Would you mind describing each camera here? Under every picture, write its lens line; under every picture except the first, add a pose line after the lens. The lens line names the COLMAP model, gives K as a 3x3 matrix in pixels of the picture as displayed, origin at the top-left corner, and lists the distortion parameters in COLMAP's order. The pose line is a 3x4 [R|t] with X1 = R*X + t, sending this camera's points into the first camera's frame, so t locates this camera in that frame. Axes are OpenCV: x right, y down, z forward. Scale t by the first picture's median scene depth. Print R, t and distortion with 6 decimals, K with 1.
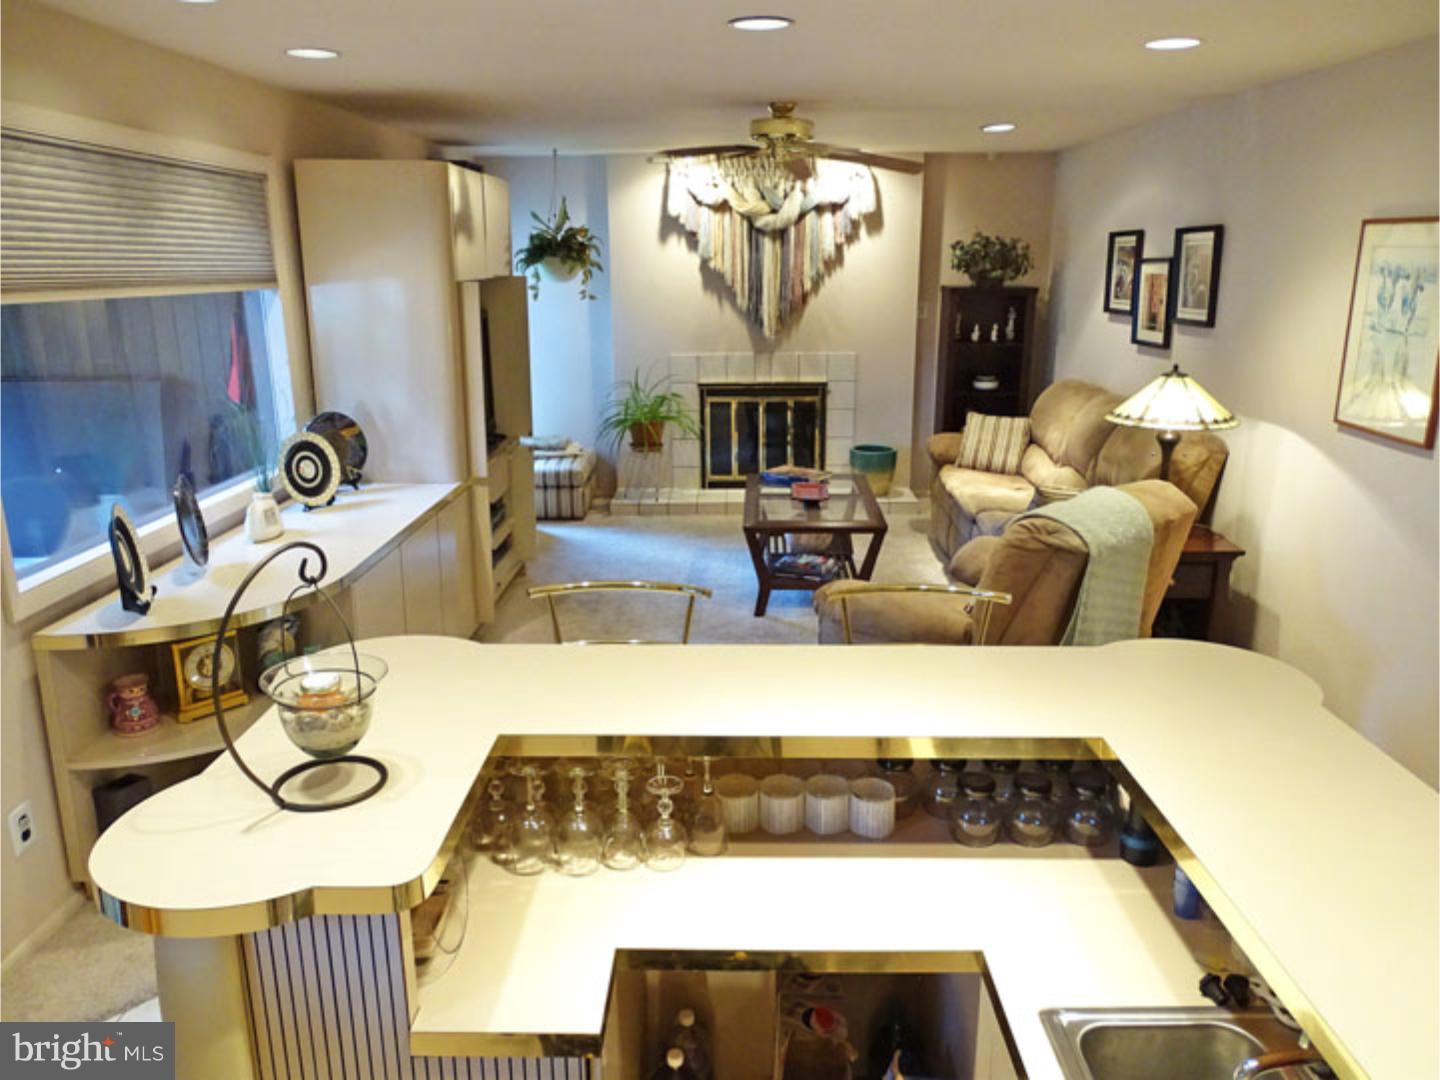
lens RADIAL K [[1056.8, 0, 720.0], [0, 1056.8, 540.0], [0, 0, 1]] dist [-0.004965, 0.001295]
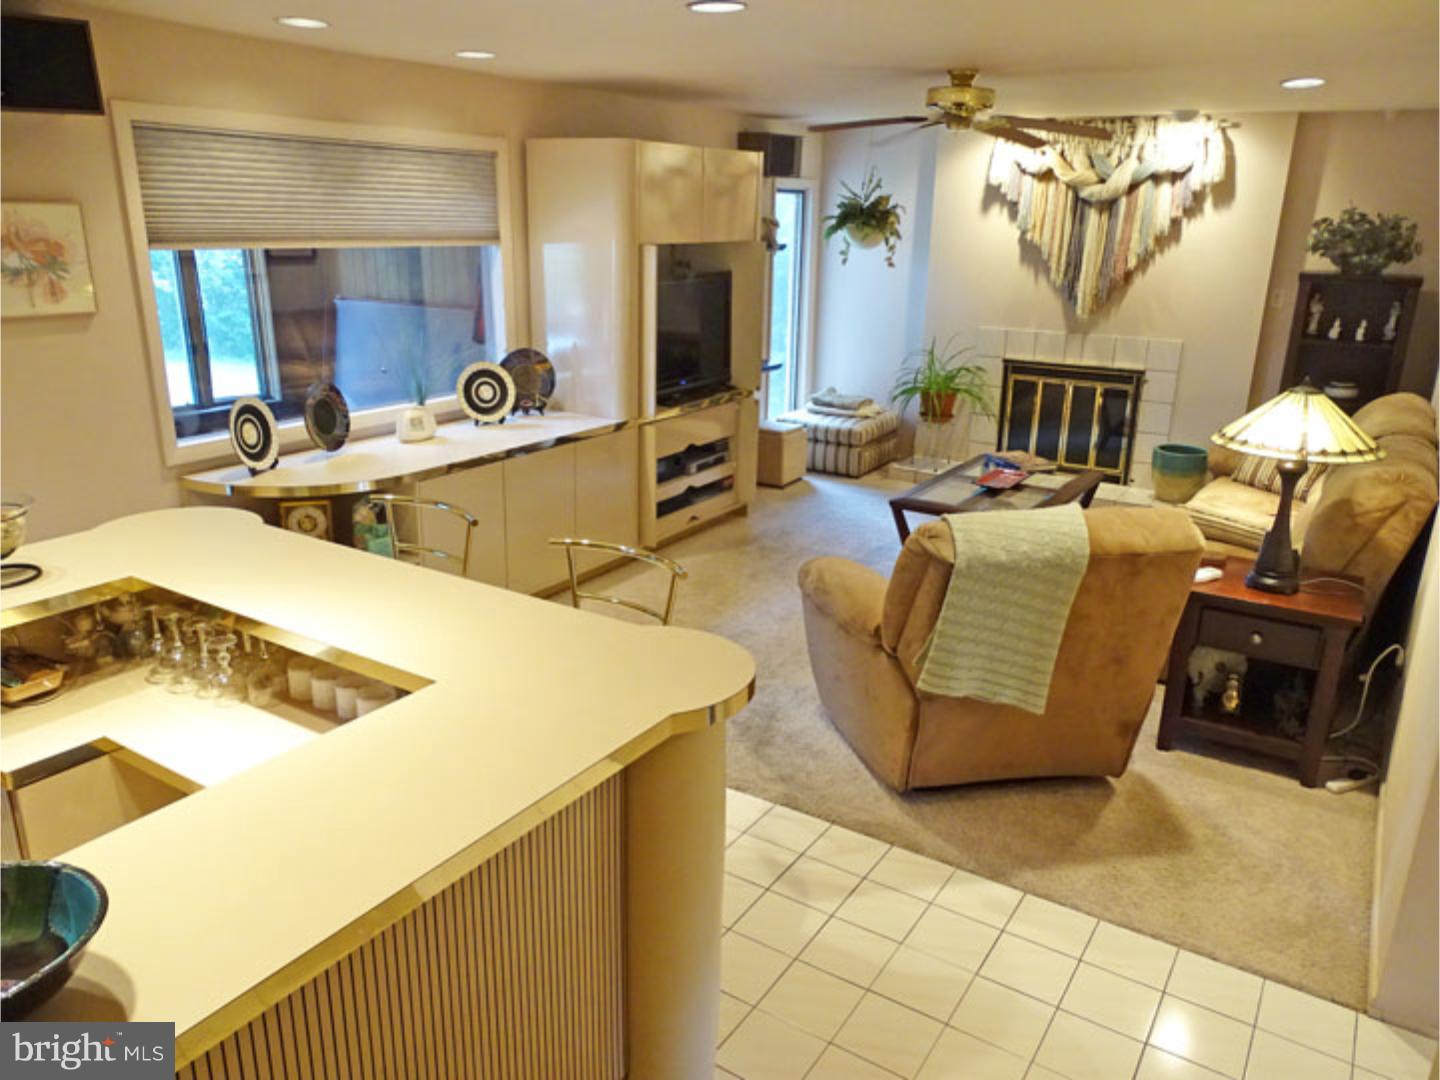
lens RADIAL K [[1035.1, 0, 720.0], [0, 1035.1, 540.0], [0, 0, 1]] dist [-0.008024, 0.002567]
pose [[0.847712, 0.178148, -0.499648, 0.273883], [-0.158254, 0.983960, 0.082331, -0.022118], [0.506300, 0.009278, 0.862307, 0.050121]]
